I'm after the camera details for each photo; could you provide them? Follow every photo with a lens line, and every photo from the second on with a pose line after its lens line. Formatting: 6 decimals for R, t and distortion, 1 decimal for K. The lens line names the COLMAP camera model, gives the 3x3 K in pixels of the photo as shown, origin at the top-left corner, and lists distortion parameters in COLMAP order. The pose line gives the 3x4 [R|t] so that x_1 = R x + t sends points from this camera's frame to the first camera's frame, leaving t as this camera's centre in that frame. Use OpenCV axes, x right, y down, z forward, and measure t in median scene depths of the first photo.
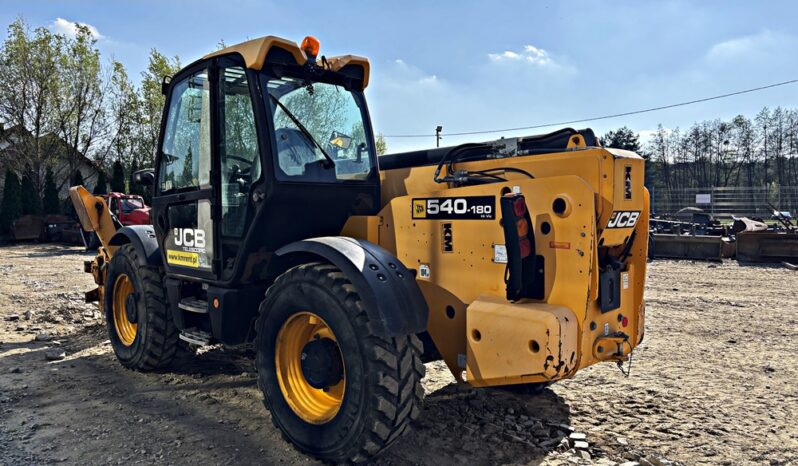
lens RADIAL K [[601.9, 0, 403.3], [0, 601.9, 231.2], [0, 0, 1]] dist [0.047816, -0.062162]
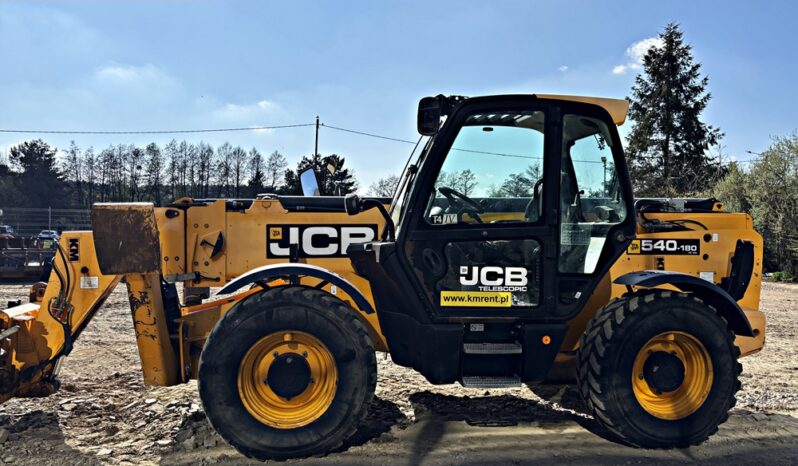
lens RADIAL K [[601.8, 0, 402.5], [0, 601.8, 234.1], [0, 0, 1]] dist [0.047995, -0.059095]
pose [[0.591148, 0.012889, 0.806460, -1.411847], [0.009929, 0.999680, -0.023255, -0.040713], [-0.806502, 0.021754, 0.590831, 0.659557]]
